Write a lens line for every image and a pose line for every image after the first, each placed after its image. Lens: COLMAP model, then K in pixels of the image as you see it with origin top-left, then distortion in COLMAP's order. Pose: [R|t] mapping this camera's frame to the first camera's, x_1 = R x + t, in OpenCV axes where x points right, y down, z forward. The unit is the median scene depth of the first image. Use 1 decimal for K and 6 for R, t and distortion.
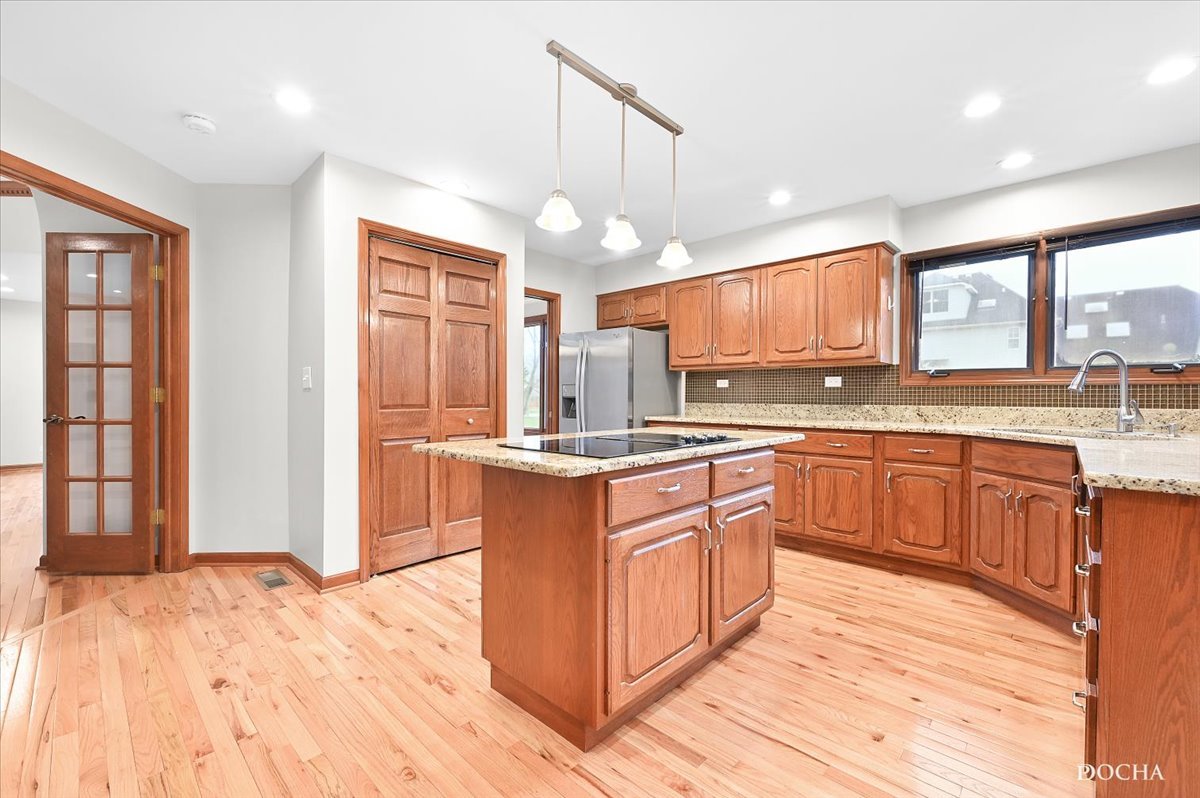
lens RADIAL K [[491.2, 0, 592.1], [0, 491.2, 399.5], [0, 0, 1]] dist [0.000150, -0.000233]
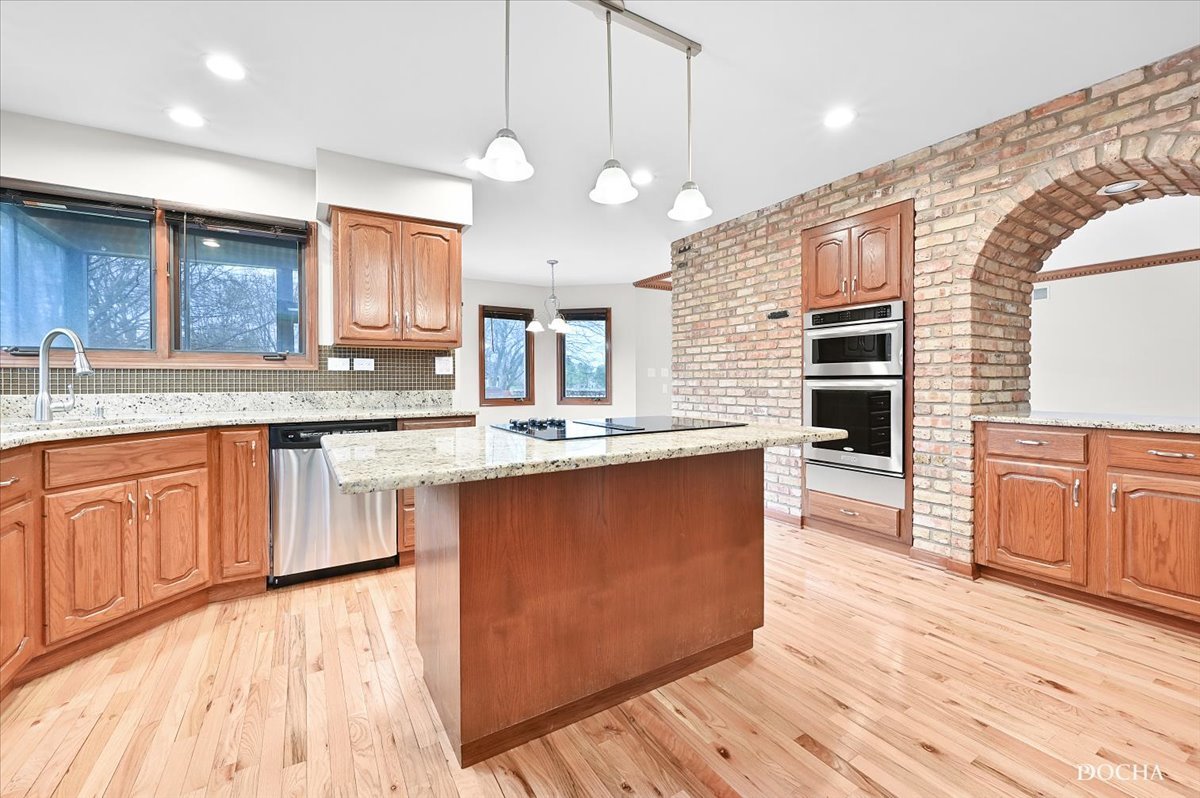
lens RADIAL K [[491.2, 0, 596.1], [0, 491.2, 386.8], [0, 0, 1]] dist [0.000150, -0.000233]
pose [[-0.966966, -0.001264, 0.254900, -0.084236], [0.004477, 0.999749, 0.021938, -0.008796], [-0.254864, 0.022355, -0.966718, 1.219013]]
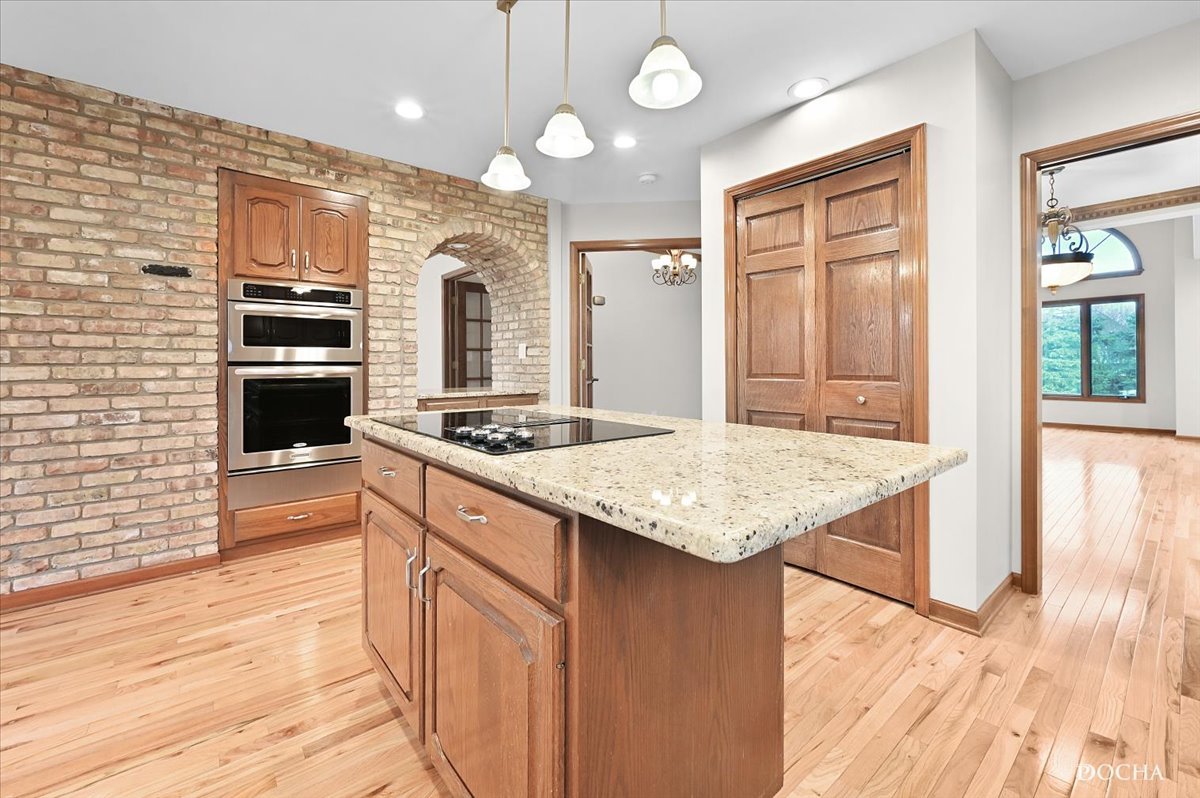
lens RADIAL K [[491.2, 0, 608.6], [0, 491.2, 363.7], [0, 0, 1]] dist [0.000150, -0.000233]
pose [[-0.110239, -0.003391, -0.993899, 0.499998], [-0.004070, 0.999987, -0.002961, -0.003525], [0.993897, 0.003719, -0.110251, 0.766570]]
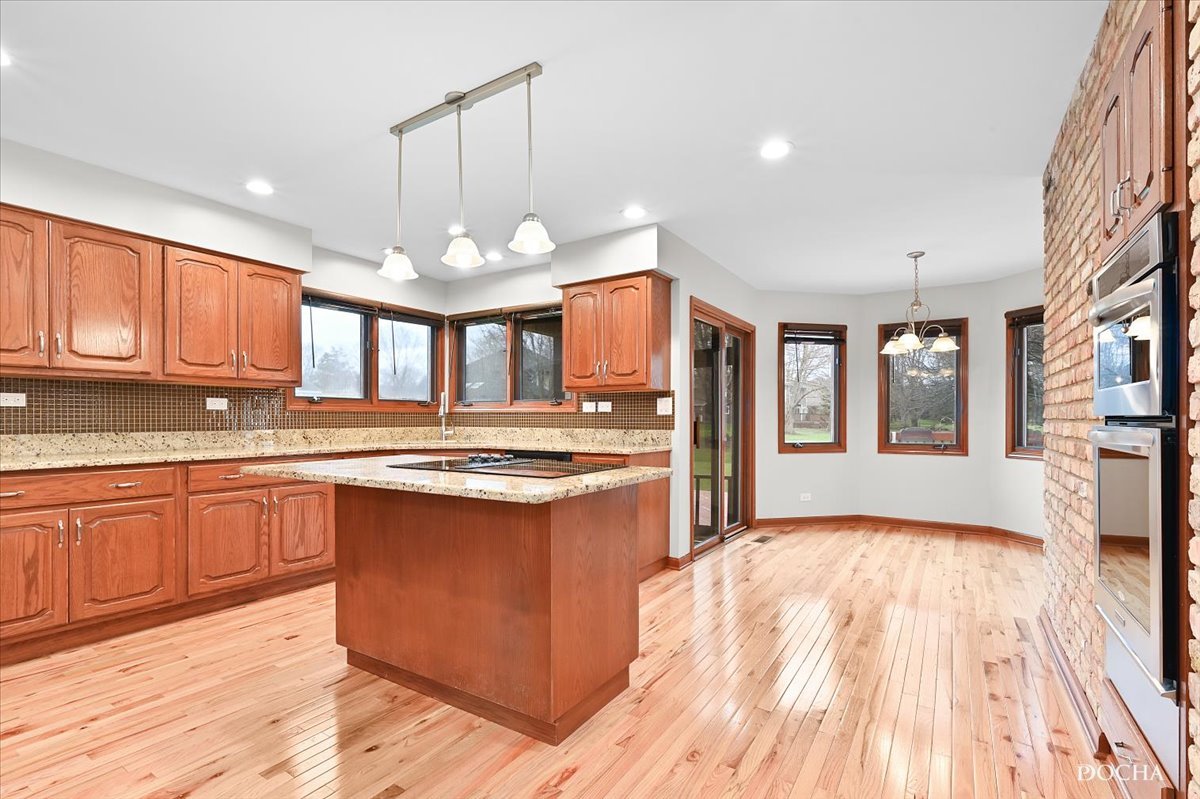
lens RADIAL K [[554.2, 0, 597.7], [0, 554.2, 419.0], [0, 0, 1]] dist [0.001187, 0.000160]
pose [[-0.189648, -0.002854, 0.981848, -0.697608], [0.007629, 0.999961, 0.004380, -0.010858], [-0.981822, 0.008321, -0.189619, 0.638309]]
